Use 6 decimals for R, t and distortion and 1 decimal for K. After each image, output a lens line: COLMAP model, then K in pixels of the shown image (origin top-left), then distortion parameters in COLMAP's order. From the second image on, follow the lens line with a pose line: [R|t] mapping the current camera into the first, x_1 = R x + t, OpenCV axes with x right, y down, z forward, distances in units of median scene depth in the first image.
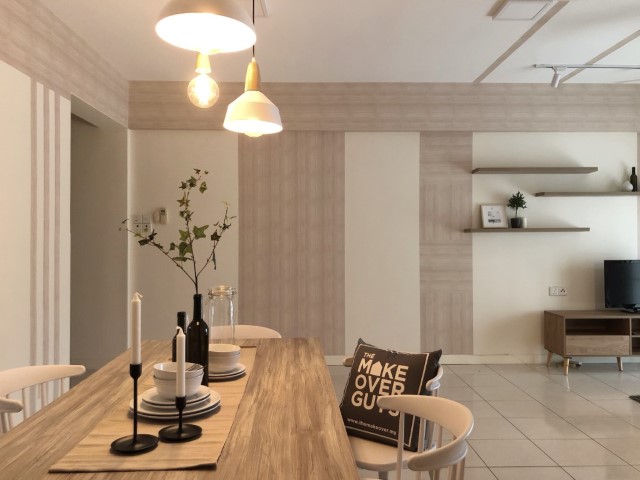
lens RADIAL K [[506.2, 0, 320.0], [0, 506.2, 240.0], [0, 0, 1]] dist [0.003858, -0.142479]
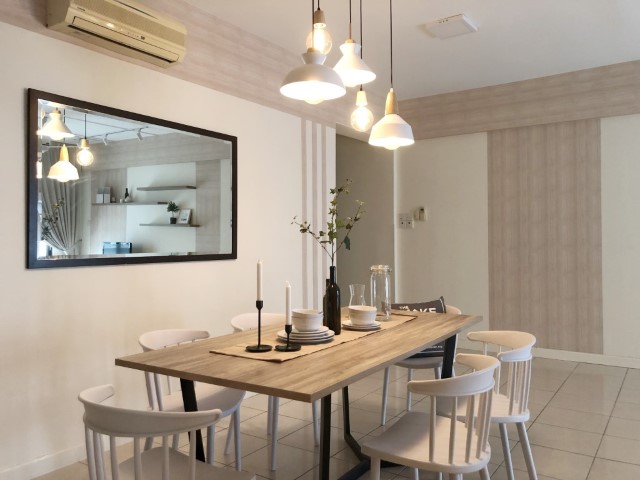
lens RADIAL K [[506.2, 0, 320.0], [0, 506.2, 240.0], [0, 0, 1]] dist [0.003858, -0.142479]
pose [[0.774136, -0.004432, -0.633004, 0.537990], [0.004787, 0.999988, -0.001147, 0.028092], [0.633002, -0.002142, 0.774147, -0.113987]]
